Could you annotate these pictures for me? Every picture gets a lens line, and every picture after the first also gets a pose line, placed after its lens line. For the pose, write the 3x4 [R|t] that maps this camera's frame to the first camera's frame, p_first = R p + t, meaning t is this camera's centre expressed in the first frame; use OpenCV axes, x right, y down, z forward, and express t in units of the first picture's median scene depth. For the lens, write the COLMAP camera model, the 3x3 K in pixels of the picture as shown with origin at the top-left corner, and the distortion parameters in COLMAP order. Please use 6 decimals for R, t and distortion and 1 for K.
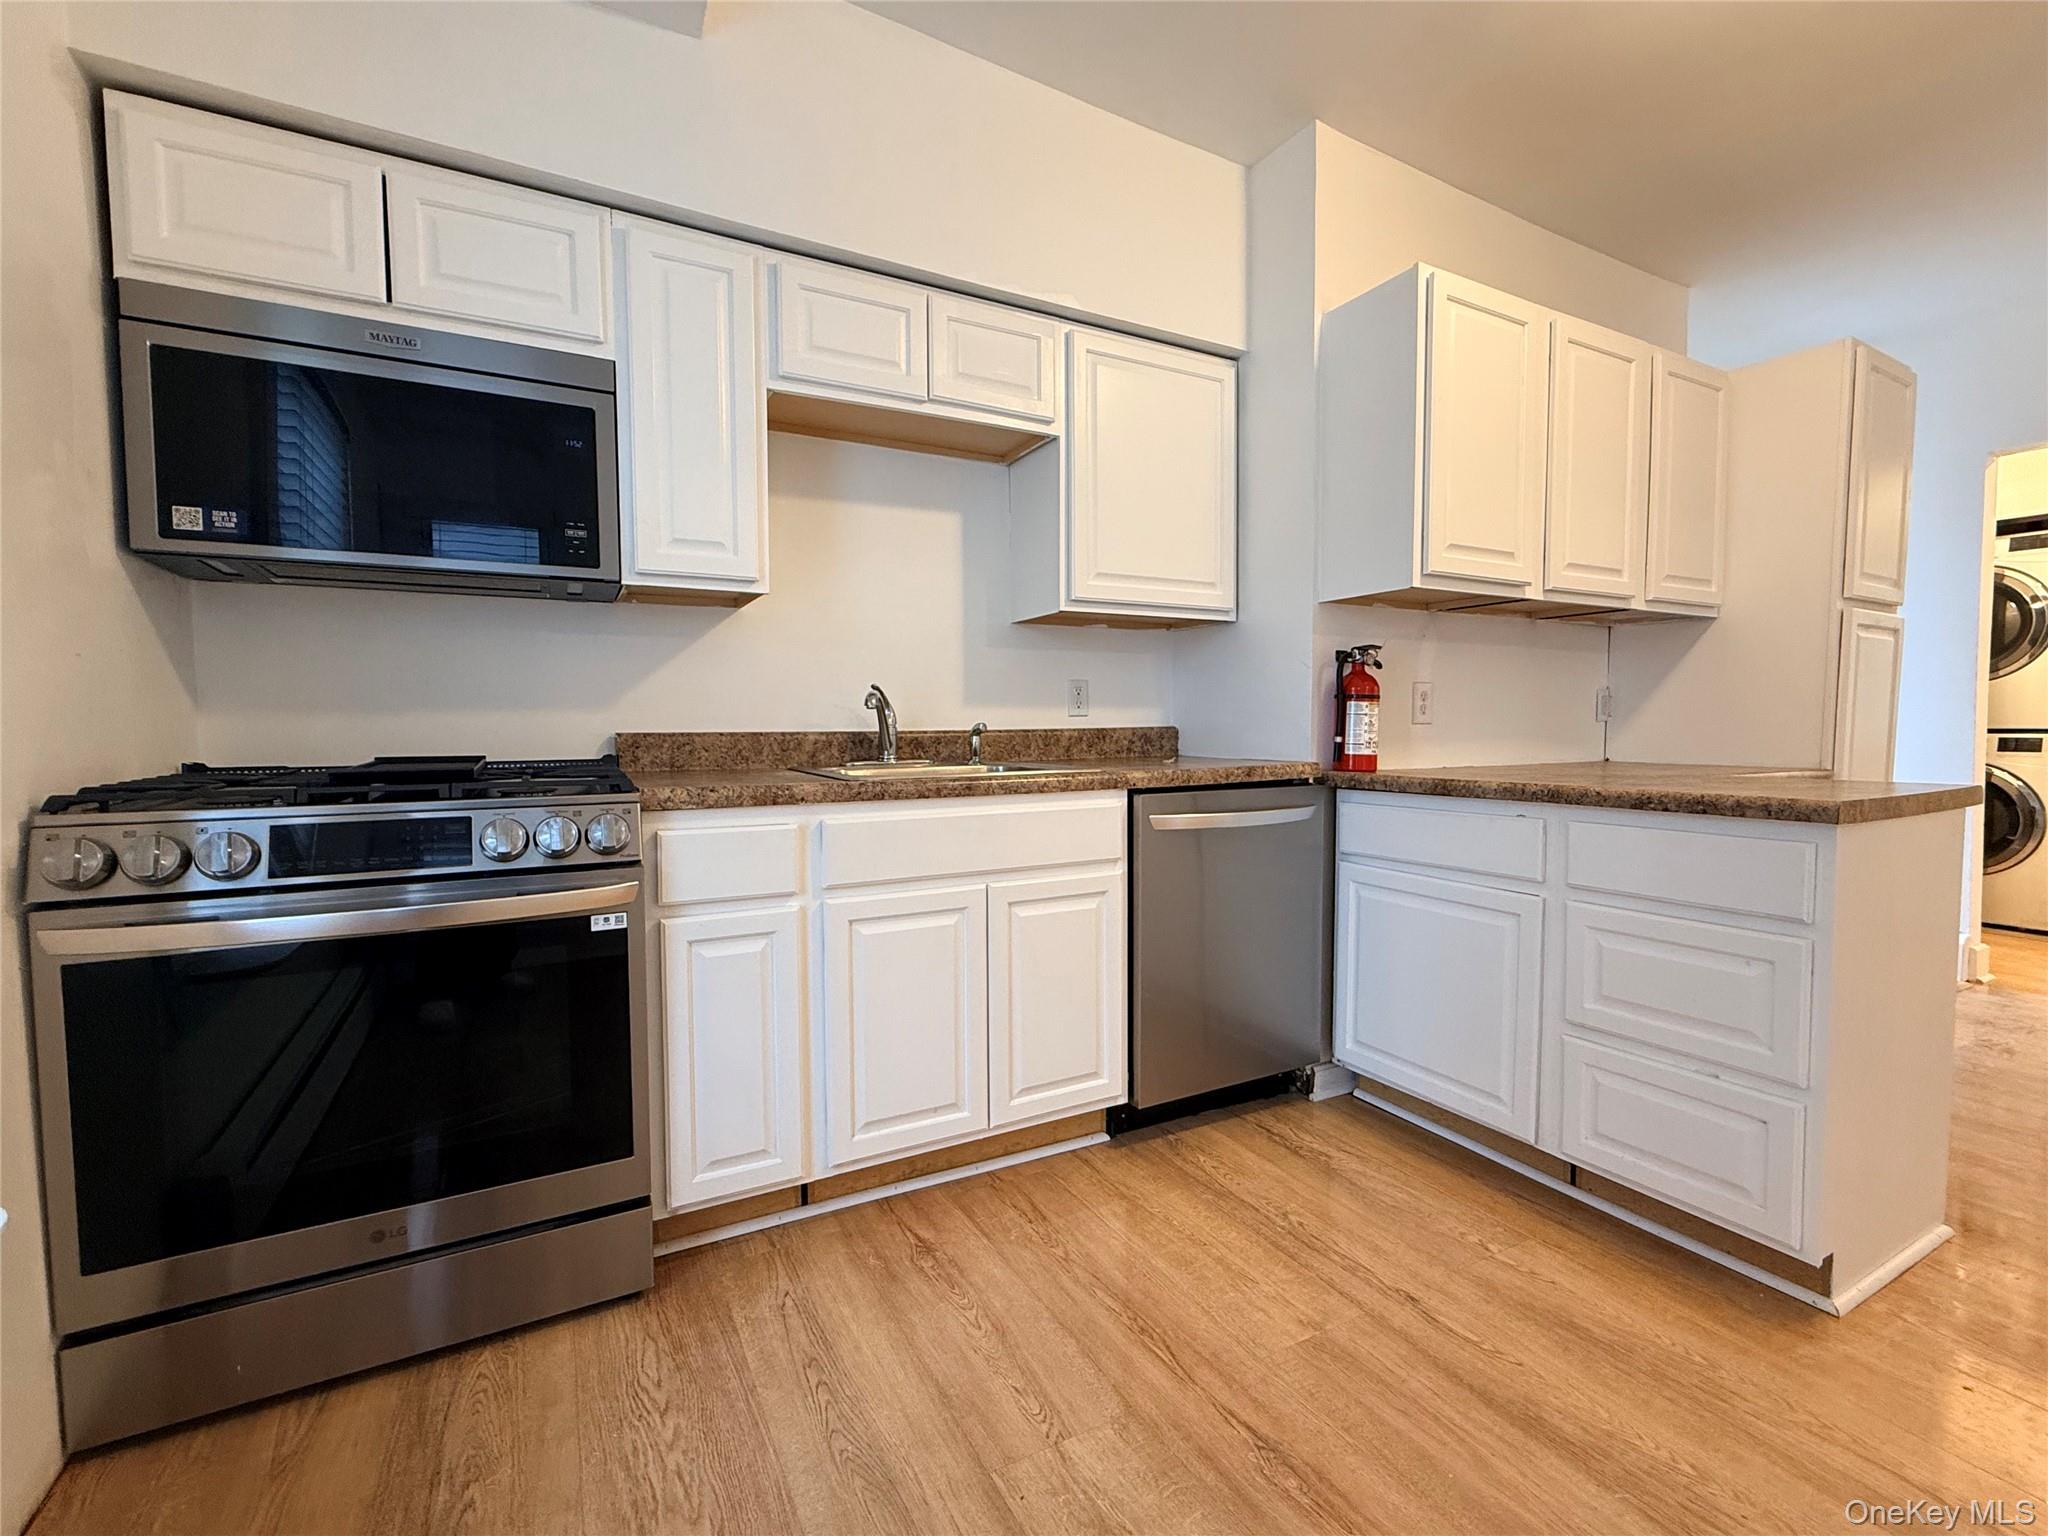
lens RADIAL K [[880.3, 0, 1028.6], [0, 880.3, 768.9], [0, 0, 1]] dist [-0.000758, 0.000394]
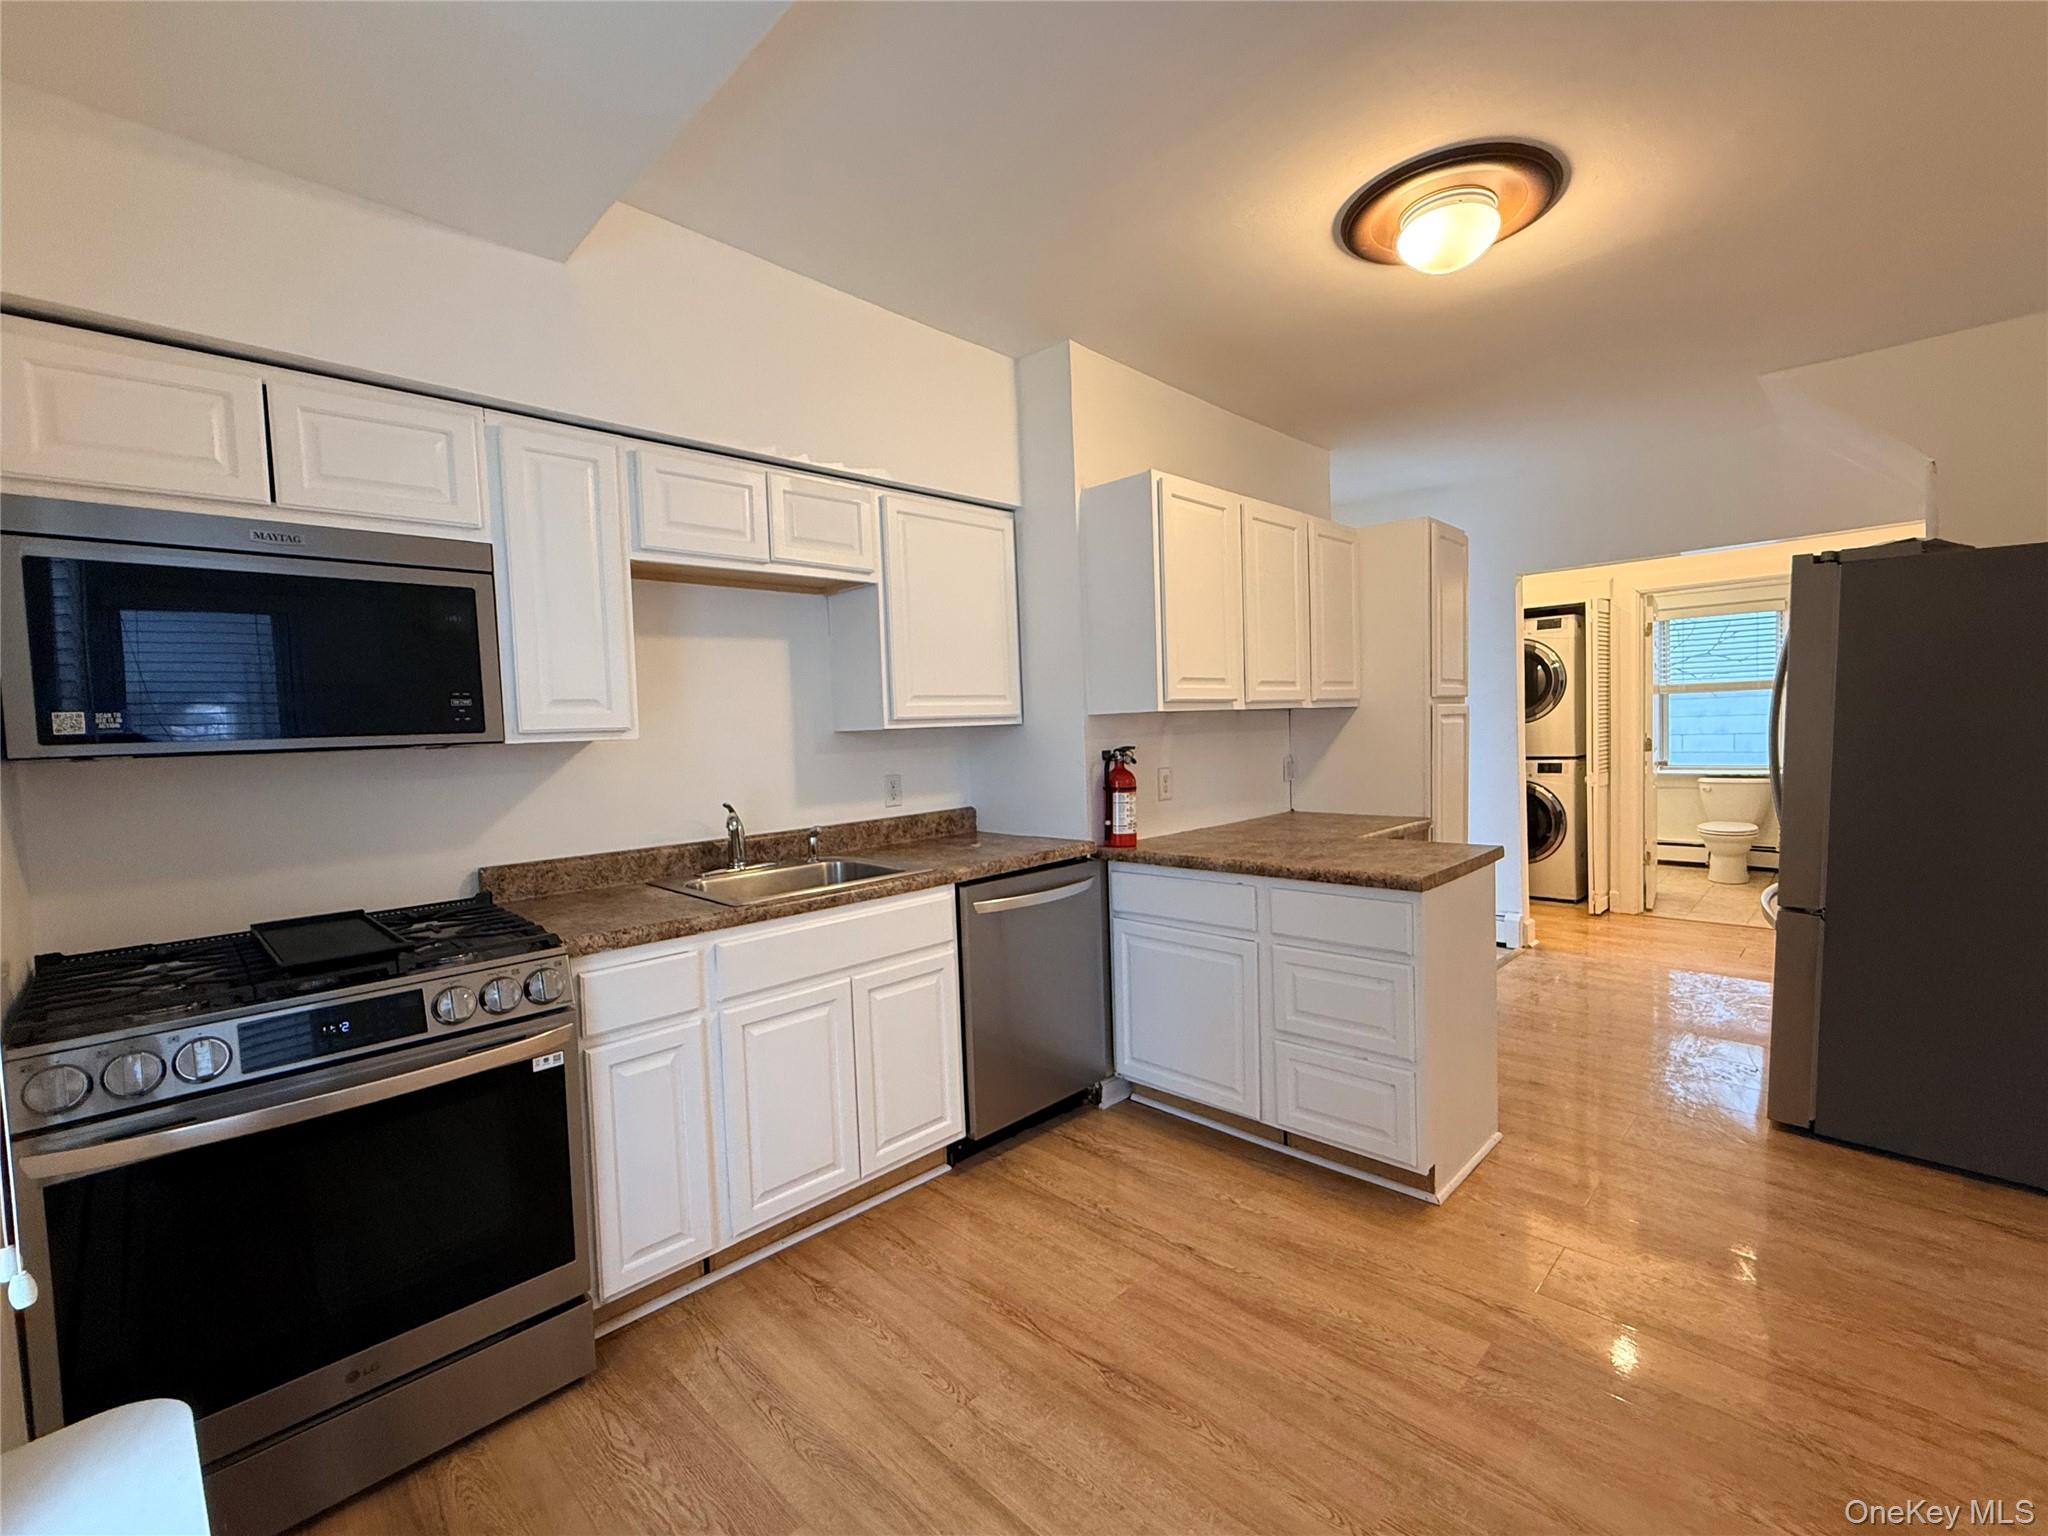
lens RADIAL K [[880.3, 0, 1031.1], [0, 880.3, 767.4], [0, 0, 1]] dist [-0.000758, 0.000394]
pose [[0.956924, -0.043062, 0.287128, -0.146798], [0.046068, 0.998931, -0.003716, -0.143155], [-0.286662, 0.016783, 0.957885, -0.238709]]
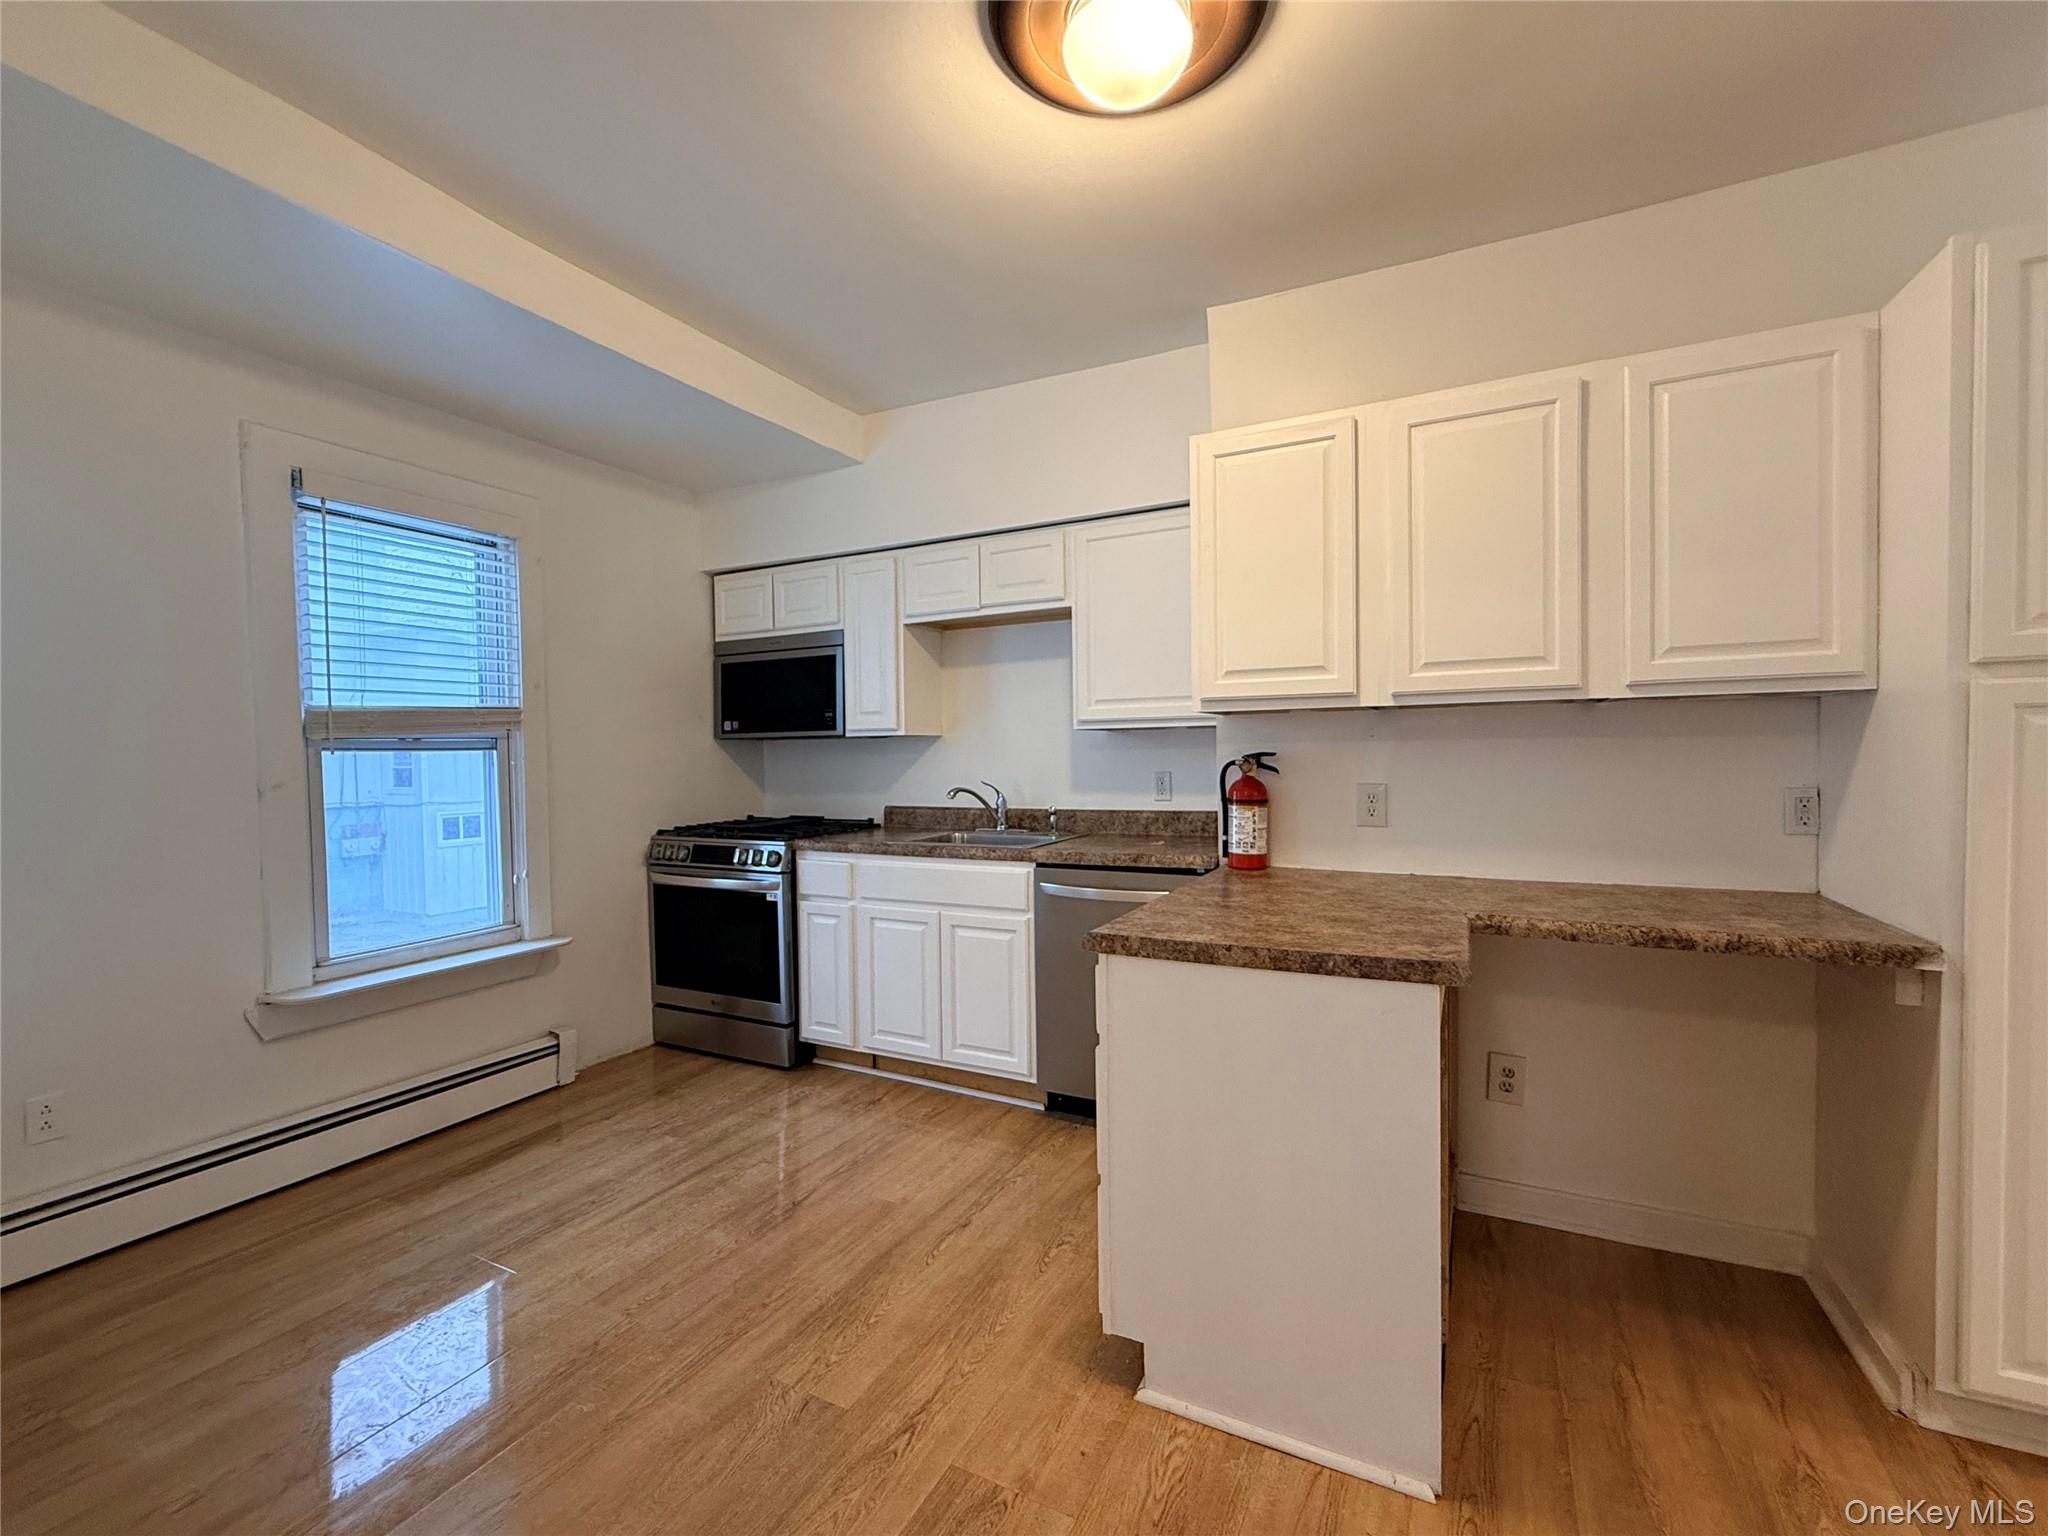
lens RADIAL K [[880.3, 0, 1022.0], [0, 880.3, 770.4], [0, 0, 1]] dist [-0.000758, 0.000394]
pose [[0.563595, 0.015412, -0.825907, 1.420894], [-0.030500, 0.999532, -0.002161, -0.136902], [0.825488, 0.026408, 0.563802, 0.186598]]
